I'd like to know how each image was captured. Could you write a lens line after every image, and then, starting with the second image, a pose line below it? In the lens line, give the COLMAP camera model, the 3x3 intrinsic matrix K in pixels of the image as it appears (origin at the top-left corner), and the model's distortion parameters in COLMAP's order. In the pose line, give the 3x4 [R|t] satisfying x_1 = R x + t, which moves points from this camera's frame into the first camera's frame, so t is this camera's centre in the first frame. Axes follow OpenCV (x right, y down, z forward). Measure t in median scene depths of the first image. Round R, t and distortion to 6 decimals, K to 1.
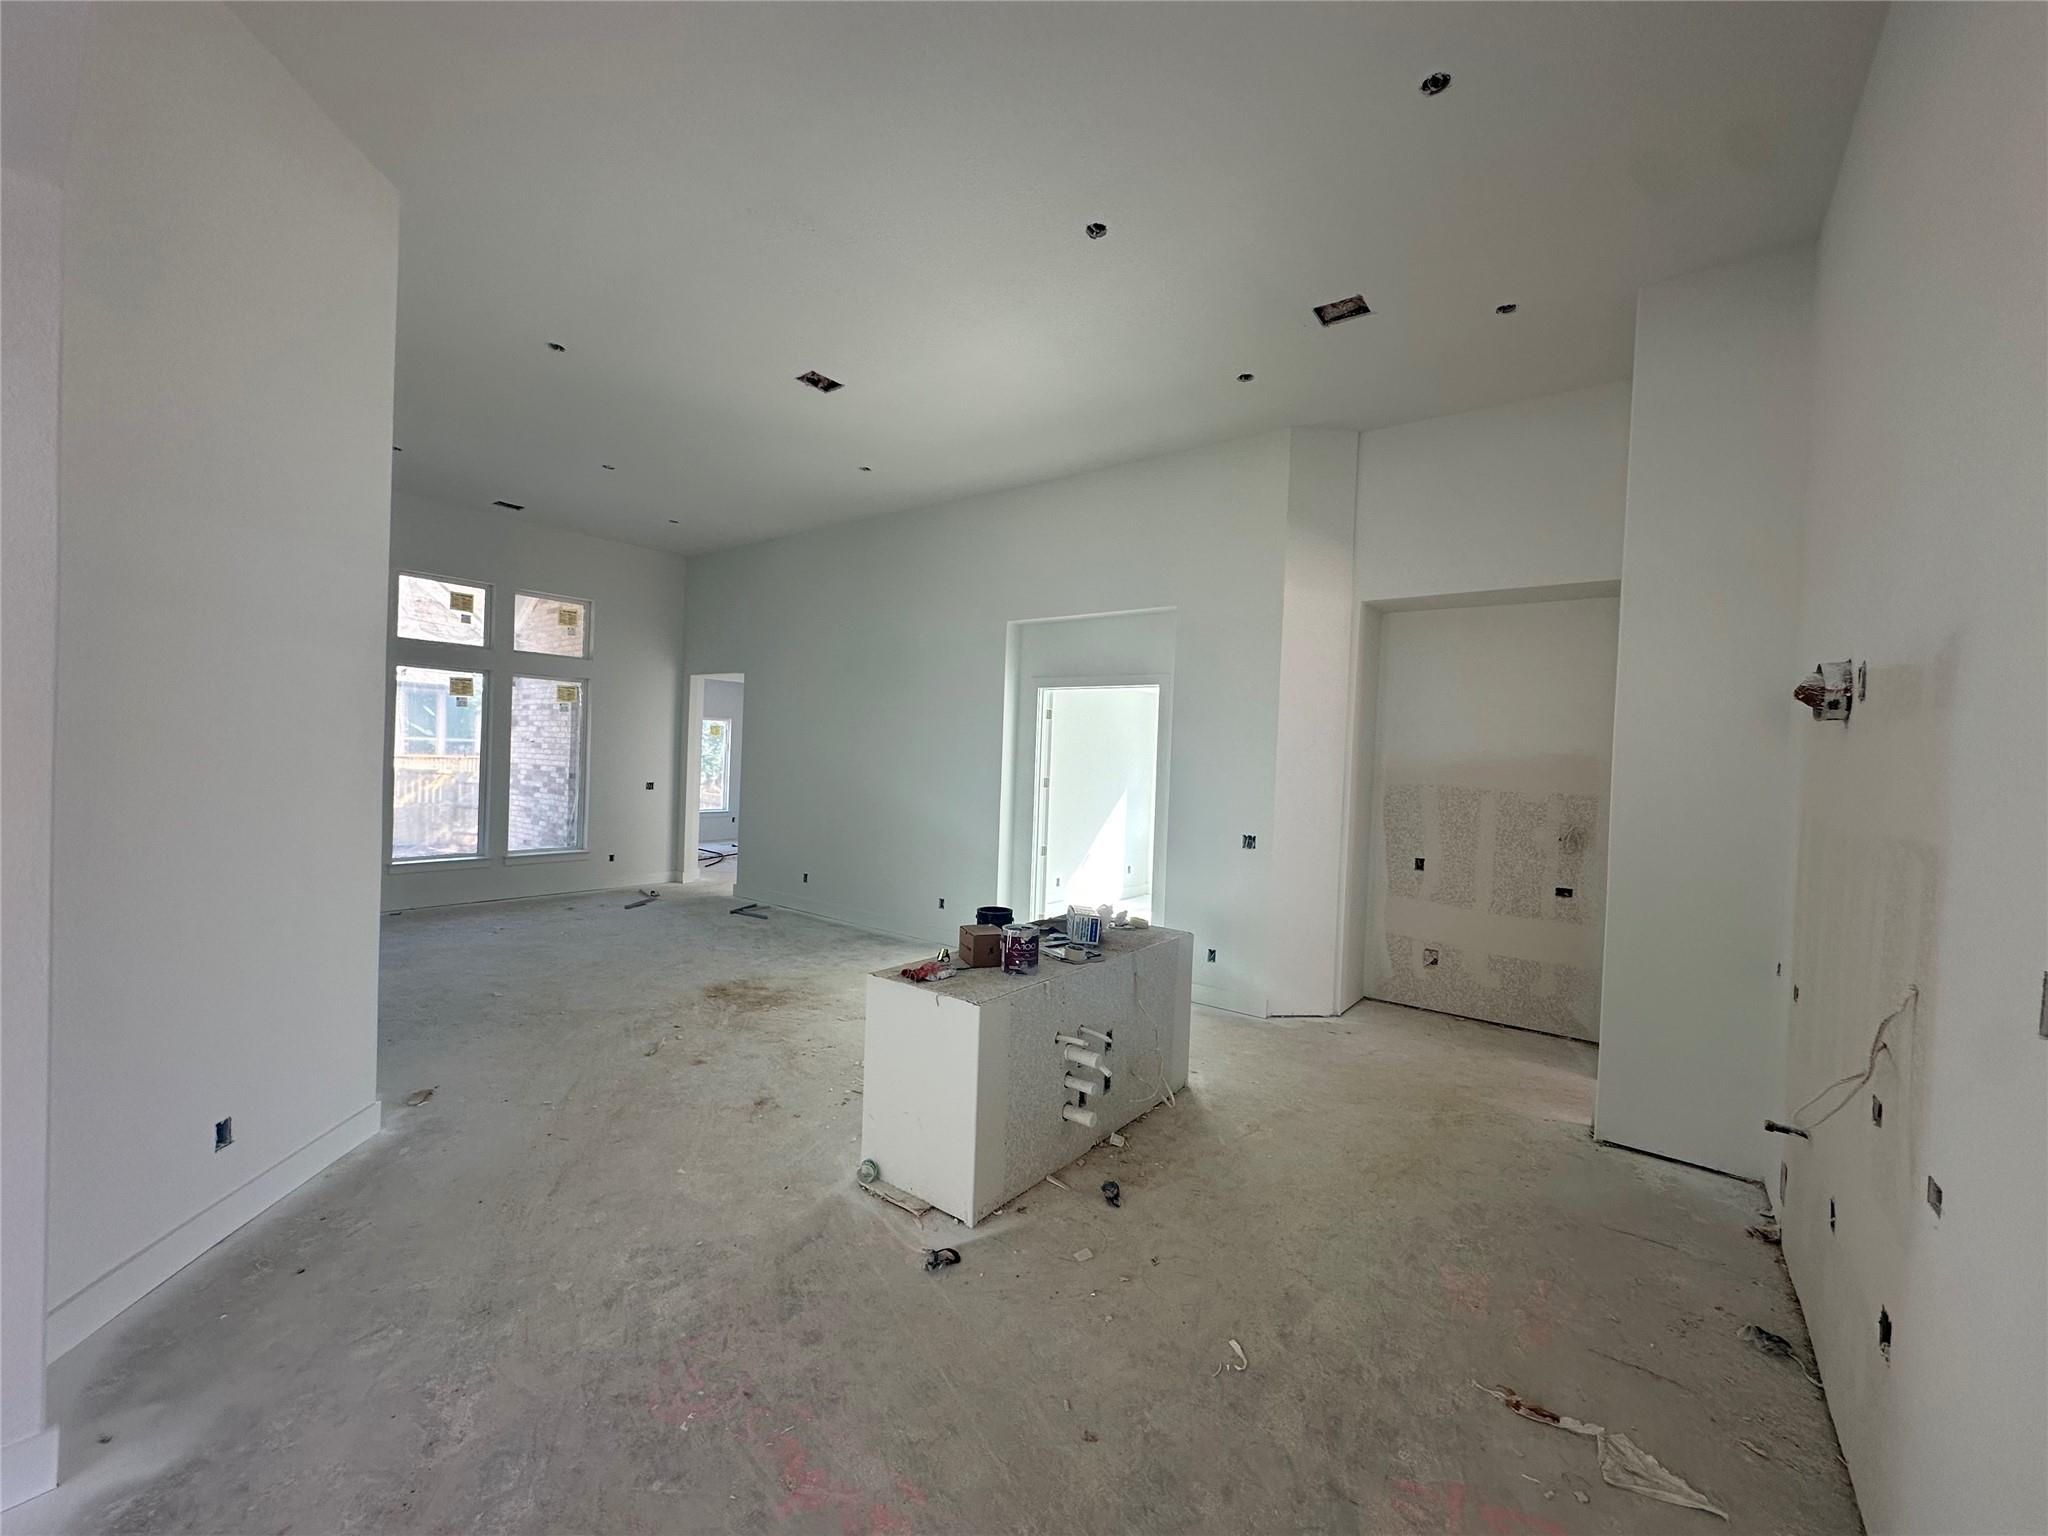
lens RADIAL K [[815.2, 0, 1024.0], [0, 815.2, 768.0], [0, 0, 1]] dist [-0.002542, -0.000366]
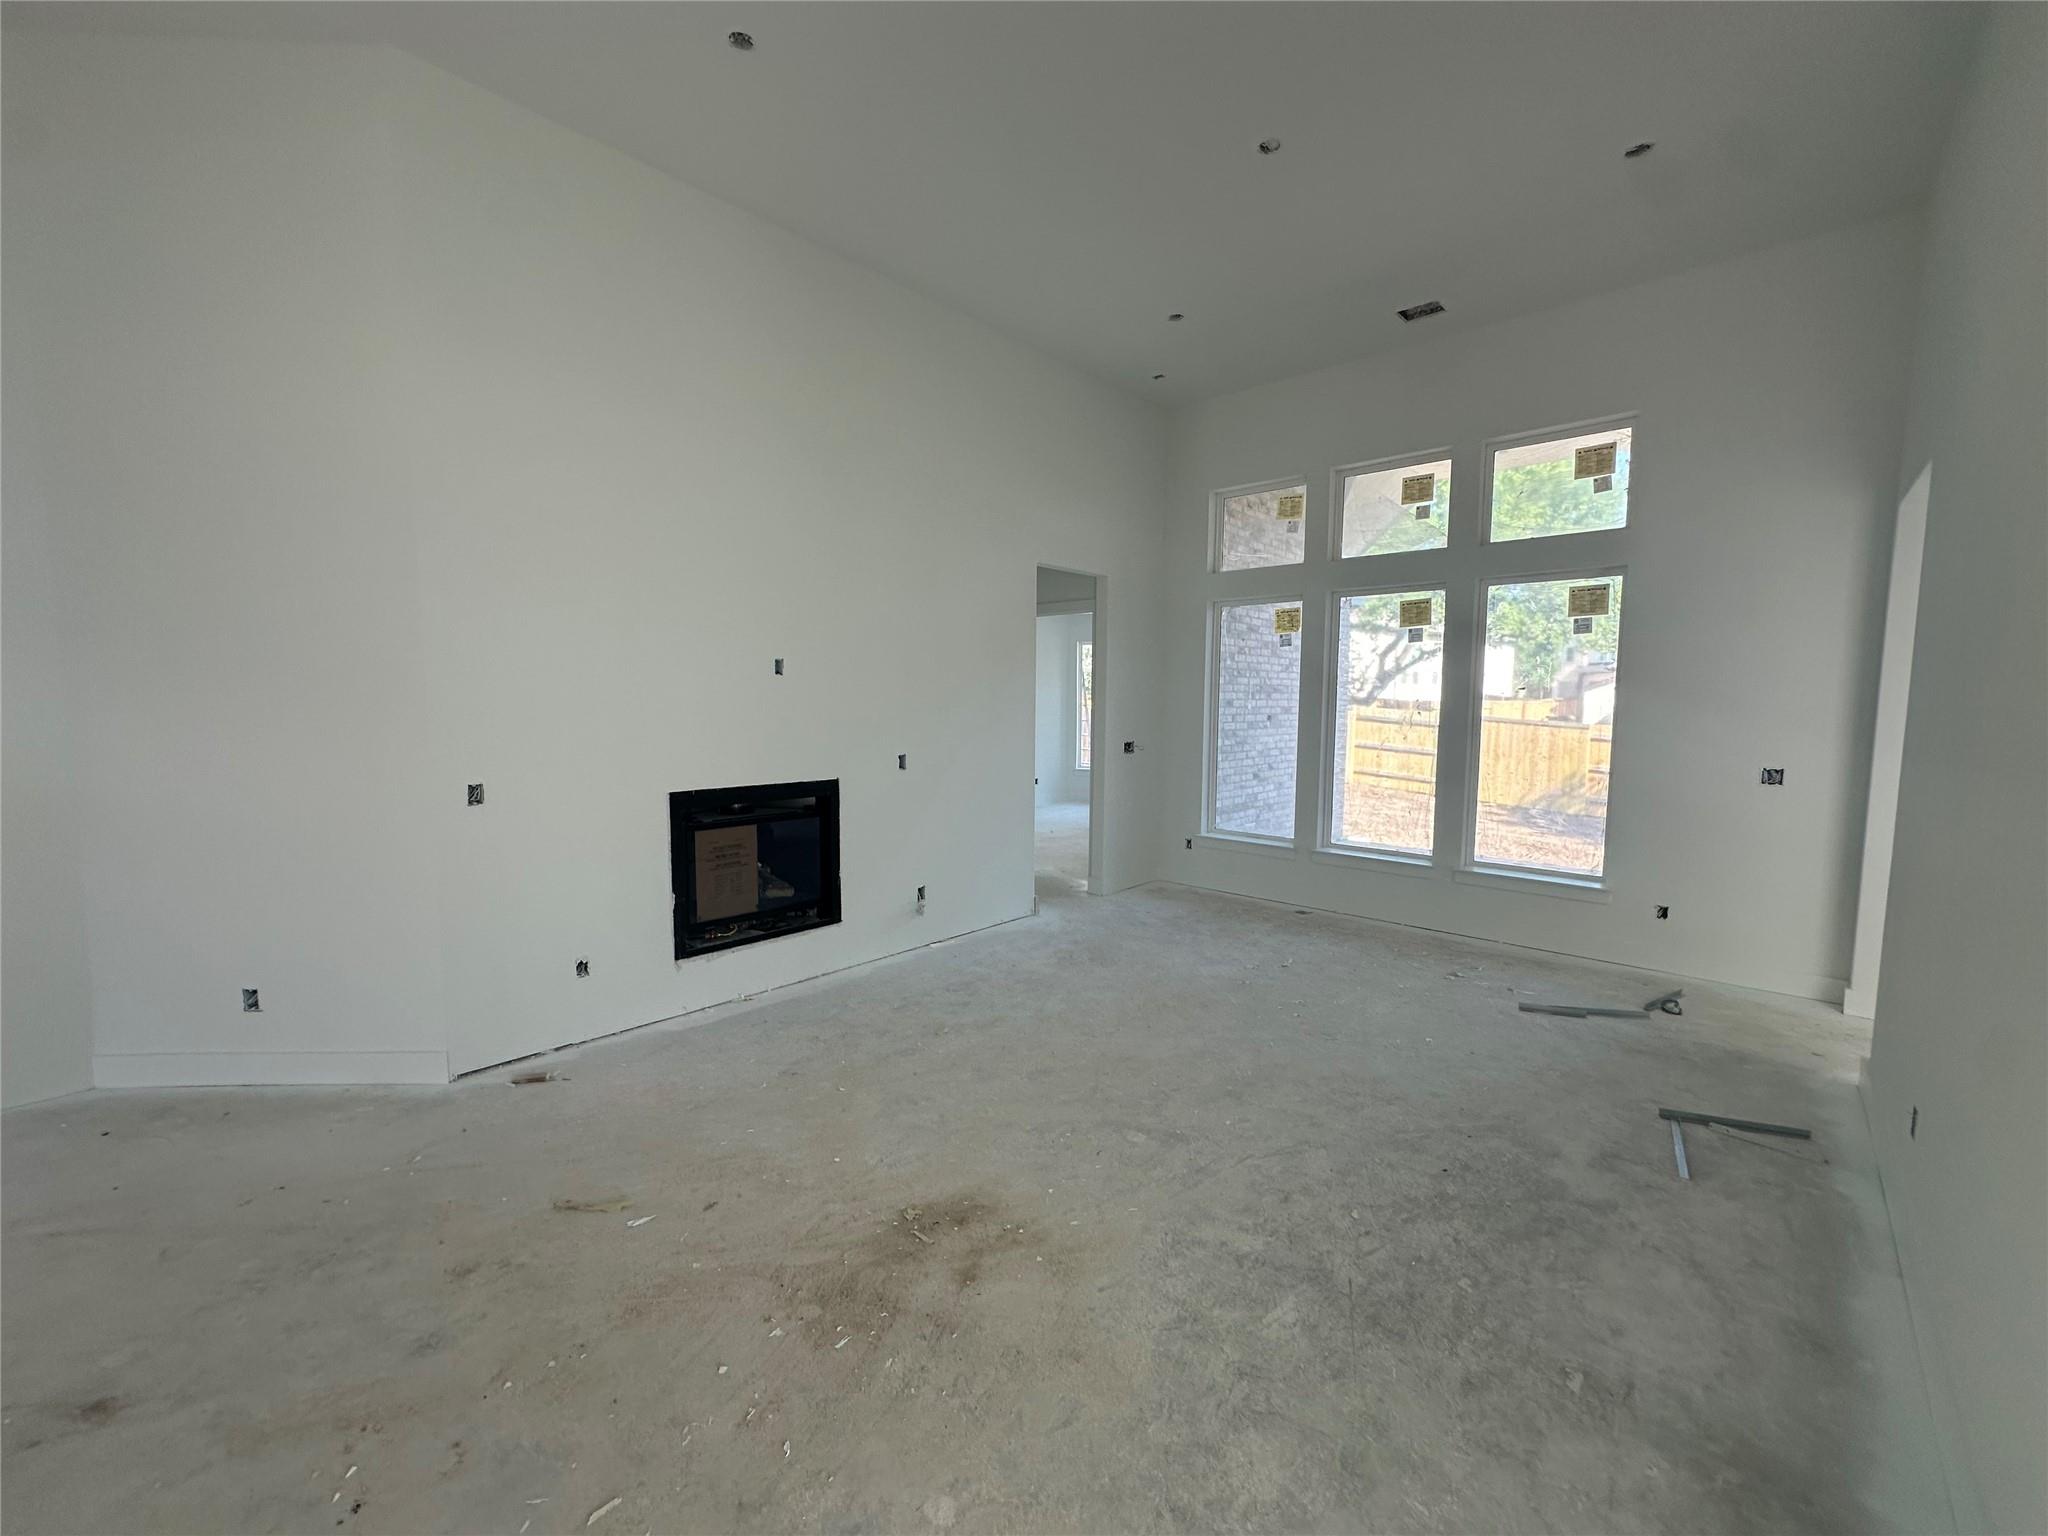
lens RADIAL K [[815.2, 0, 1024.0], [0, 815.2, 768.0], [0, 0, 1]] dist [-0.002542, -0.000366]
pose [[-0.084932, 0.046941, -0.995280, 0.034168], [-0.023129, 0.998528, 0.049068, 0.005542], [0.996118, 0.027188, -0.083722, 0.732588]]
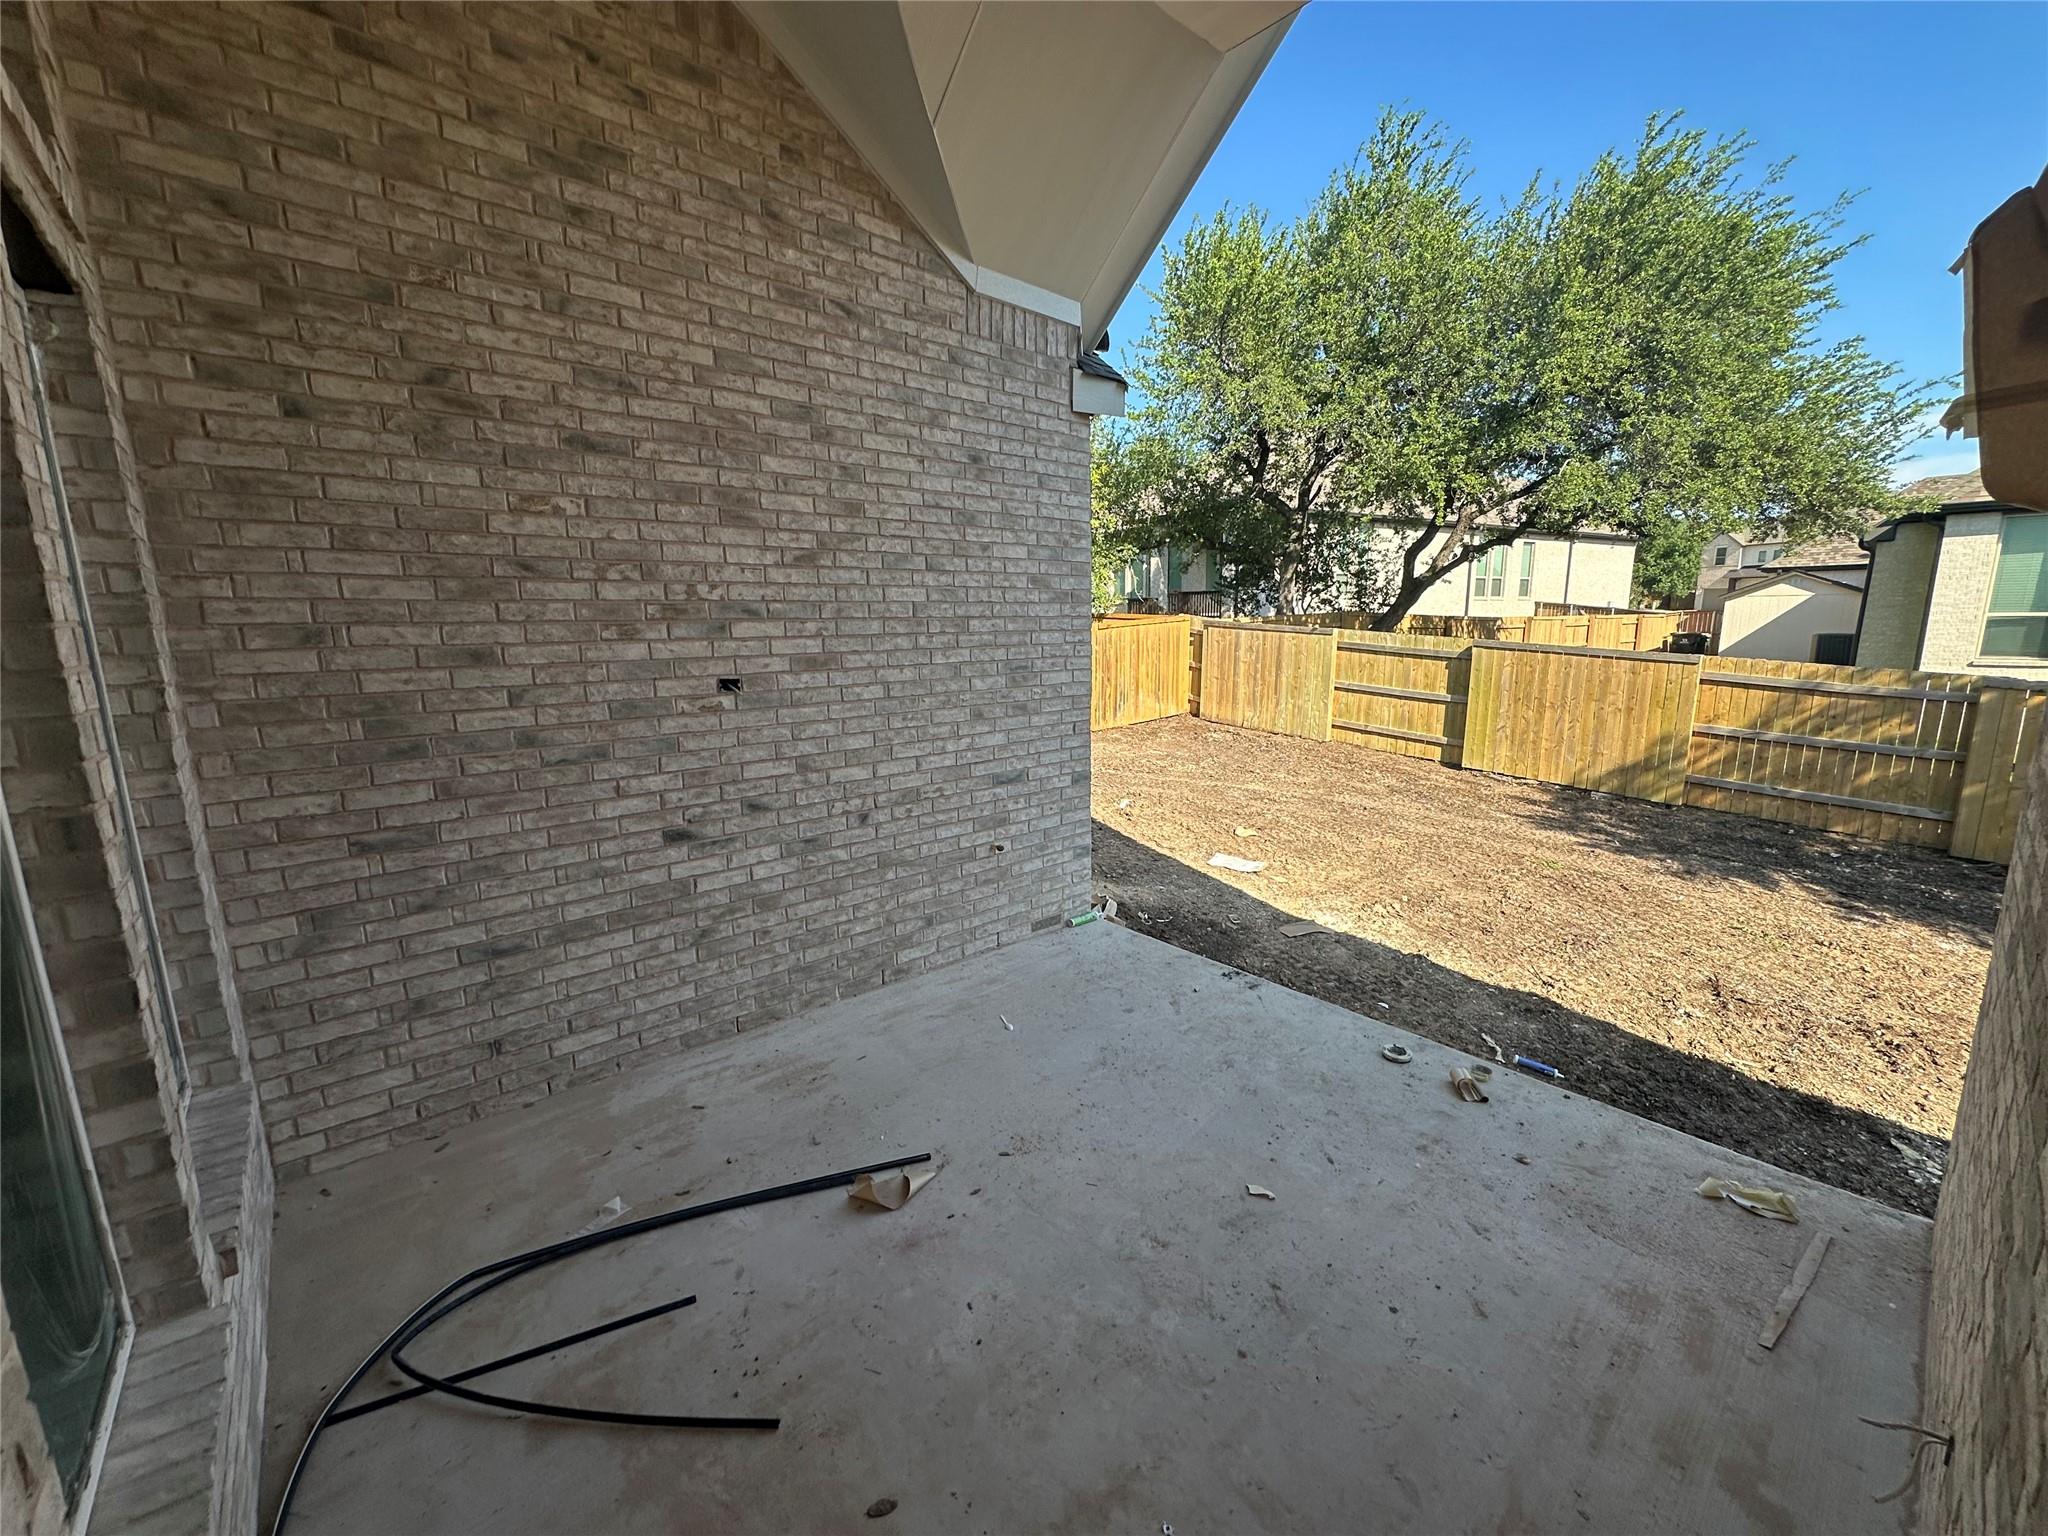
lens RADIAL K [[815.2, 0, 1024.0], [0, 815.2, 768.0], [0, 0, 1]] dist [-0.002542, -0.000366]
pose [[-0.196560, 0.140164, -0.970422, -0.184133], [-0.009296, 0.989419, 0.144791, -0.007075], [0.980448, 0.037481, -0.193177, 0.874481]]
